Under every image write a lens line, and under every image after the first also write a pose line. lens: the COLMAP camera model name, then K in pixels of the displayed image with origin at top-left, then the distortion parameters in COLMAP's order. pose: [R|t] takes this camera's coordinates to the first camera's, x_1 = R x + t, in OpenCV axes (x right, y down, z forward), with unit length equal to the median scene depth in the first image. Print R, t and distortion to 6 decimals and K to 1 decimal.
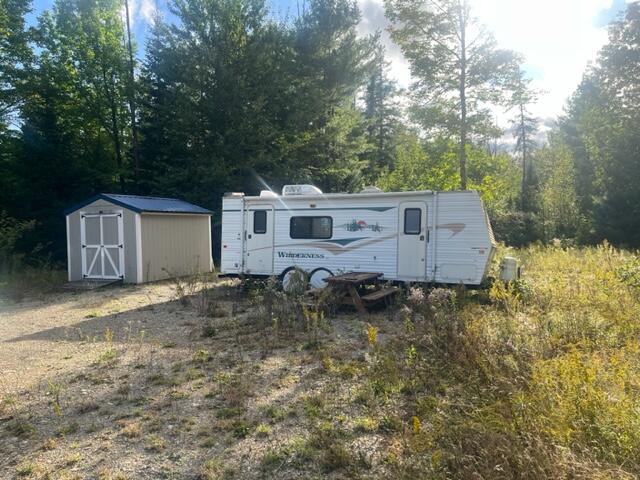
lens RADIAL K [[486.5, 0, 320.6], [0, 486.5, 238.4], [0, 0, 1]] dist [0.004760, 0.000456]
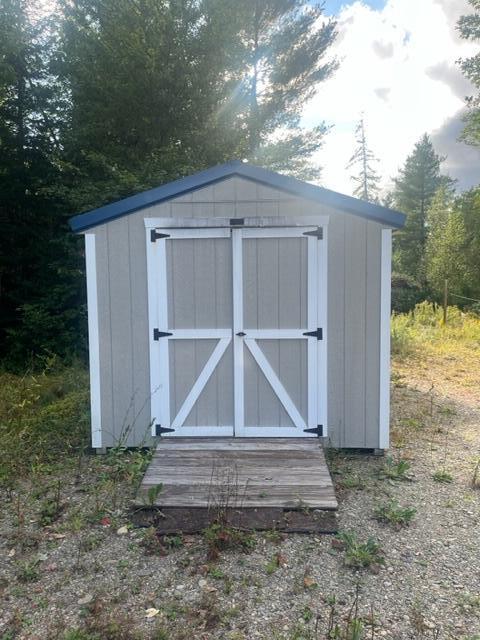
lens RADIAL K [[486.5, 0, 239.5], [0, 486.5, 322.6], [0, 0, 1]] dist [0.004760, 0.000456]
pose [[0.941941, -0.016144, 0.335389, -0.544438], [0.002492, 0.999152, 0.041095, -0.003356], [-0.335769, -0.037873, 0.941183, 0.698423]]
